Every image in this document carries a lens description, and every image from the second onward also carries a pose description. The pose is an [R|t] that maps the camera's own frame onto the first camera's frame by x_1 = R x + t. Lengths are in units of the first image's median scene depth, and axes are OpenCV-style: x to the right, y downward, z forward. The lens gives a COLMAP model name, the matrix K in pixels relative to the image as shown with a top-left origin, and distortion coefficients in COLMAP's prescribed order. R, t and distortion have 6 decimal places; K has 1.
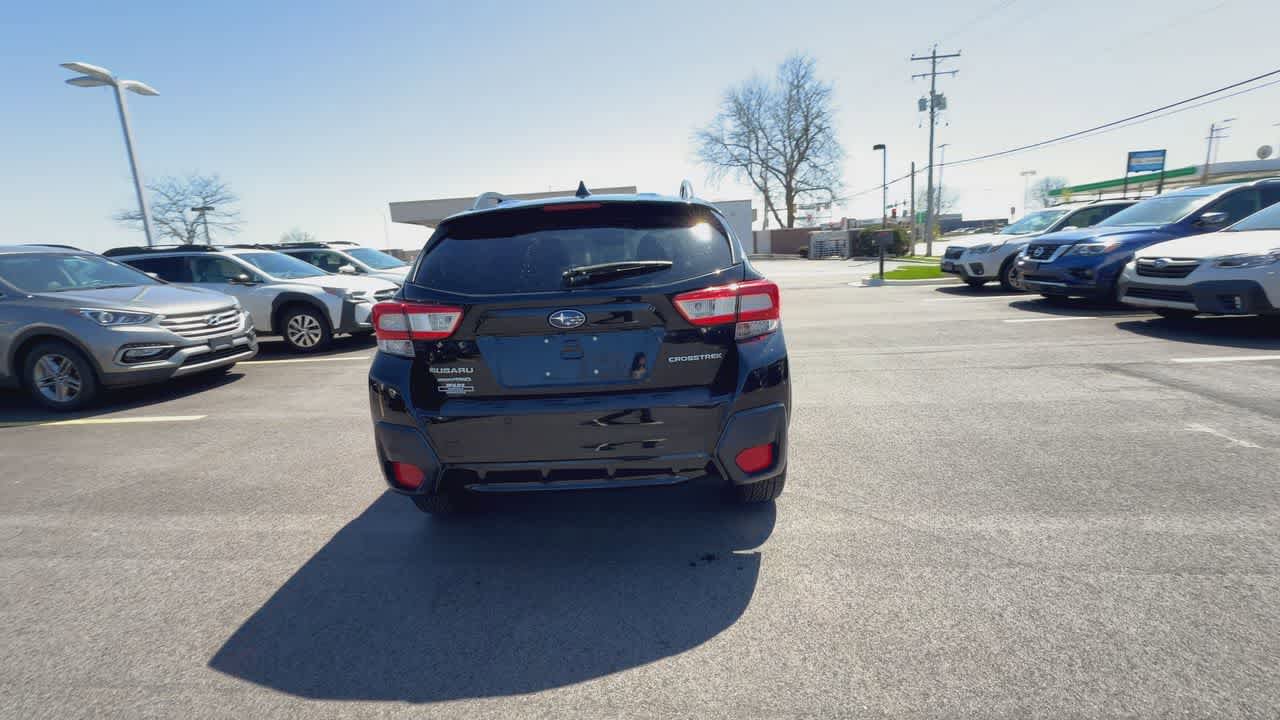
lens RADIAL K [[559.7, 0, 642.0], [0, 559.7, 360.3], [0, 0, 1]] dist [-0.000857, 0.000497]
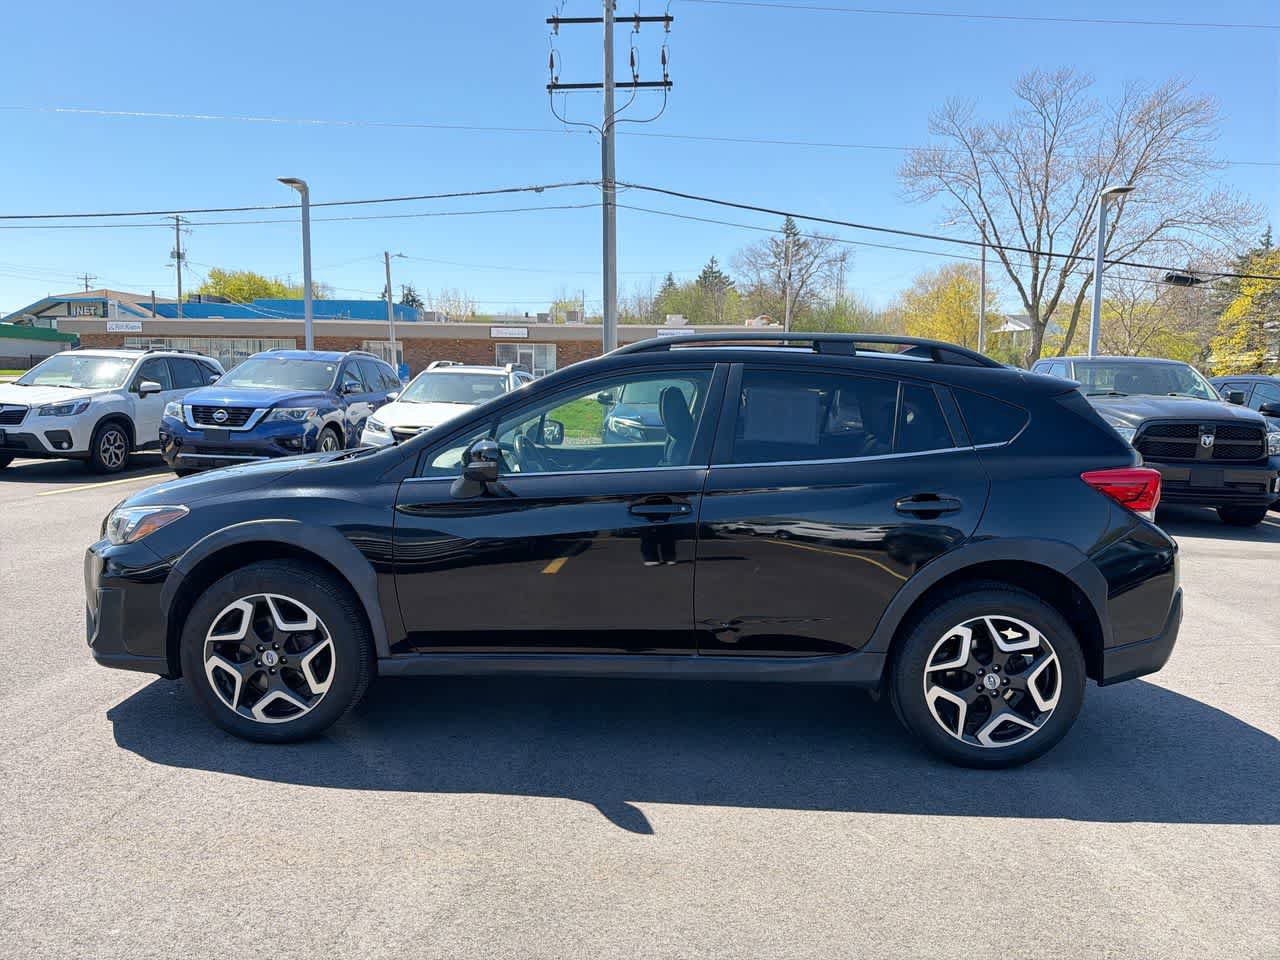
lens RADIAL K [[896.2, 0, 621.7], [0, 896.2, 483.4], [0, 0, 1]] dist [0.055823, -0.067973]
pose [[0.015555, -0.055048, 0.998363, -0.642573], [0.168358, 0.984372, 0.051654, -0.099909], [-0.985603, 0.167279, 0.024580, 0.590144]]
